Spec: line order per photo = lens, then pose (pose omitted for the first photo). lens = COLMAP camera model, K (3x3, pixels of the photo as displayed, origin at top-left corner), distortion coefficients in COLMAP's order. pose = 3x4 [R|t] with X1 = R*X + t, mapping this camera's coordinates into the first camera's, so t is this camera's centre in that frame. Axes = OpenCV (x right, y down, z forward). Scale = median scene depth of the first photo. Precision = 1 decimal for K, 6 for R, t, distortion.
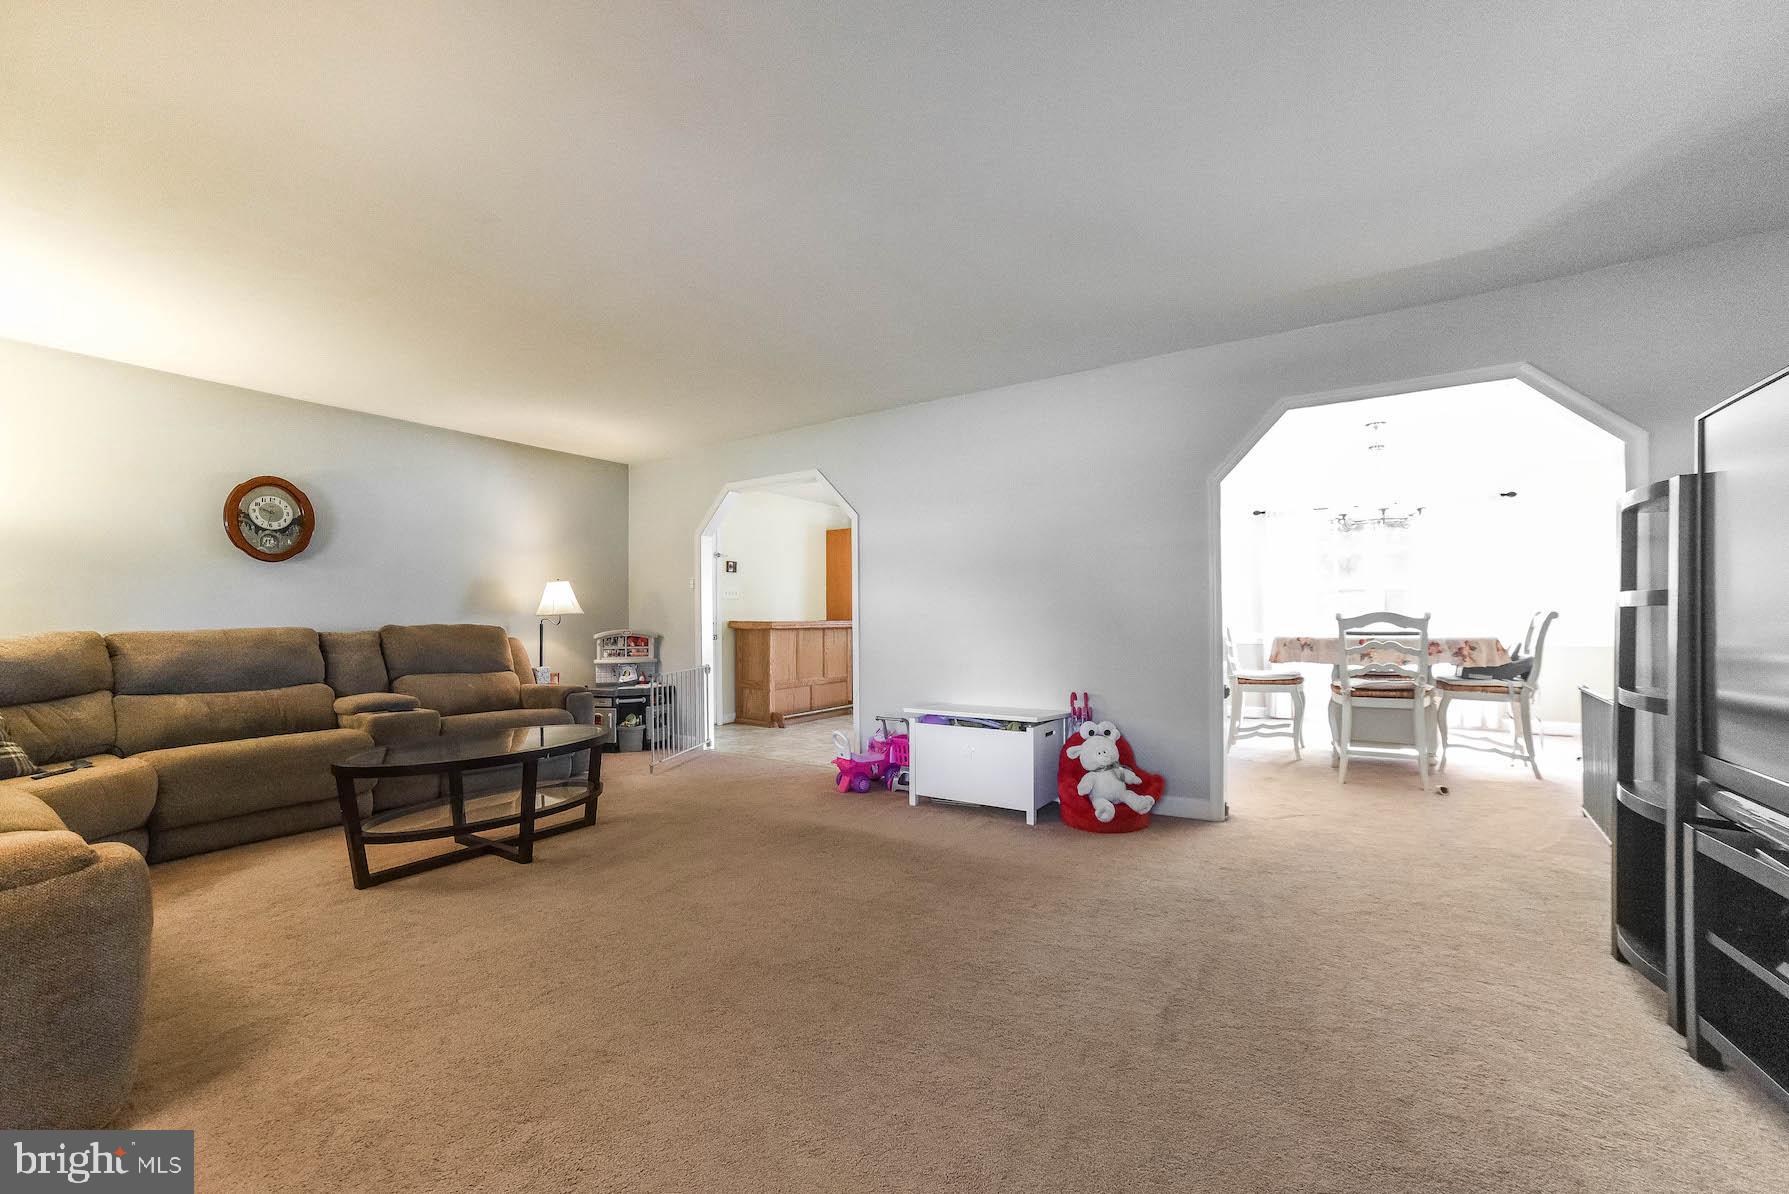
lens RADIAL K [[712.6, 0, 909.2], [0, 712.6, 612.4], [0, 0, 1]] dist [-0.076662, 0.032689]
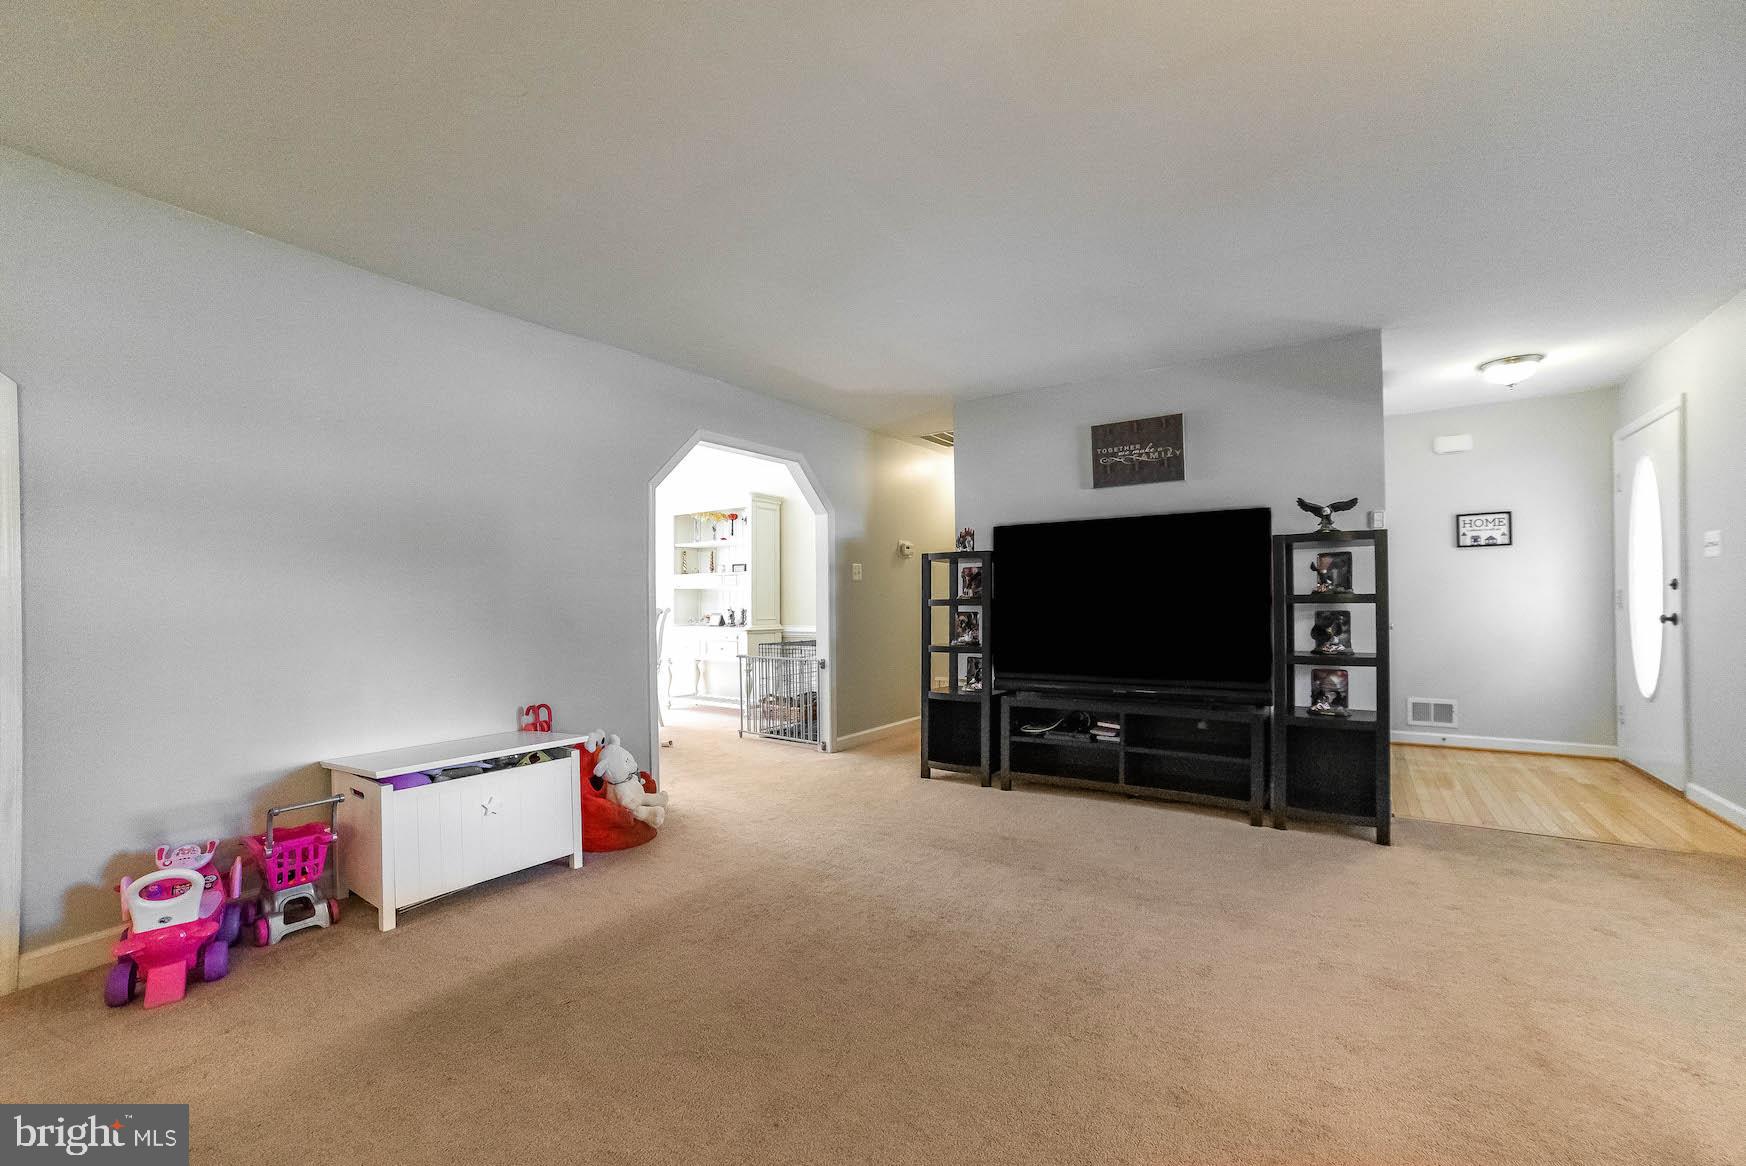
lens RADIAL K [[695.5, 0, 887.3], [0, 695.5, 598.0], [0, 0, 1]] dist [-0.076662, 0.032689]
pose [[0.024023, 0.005029, 0.999699, -0.610406], [-0.009071, 0.999947, -0.004812, -0.014749], [-0.999670, -0.008953, 0.024068, 0.616000]]
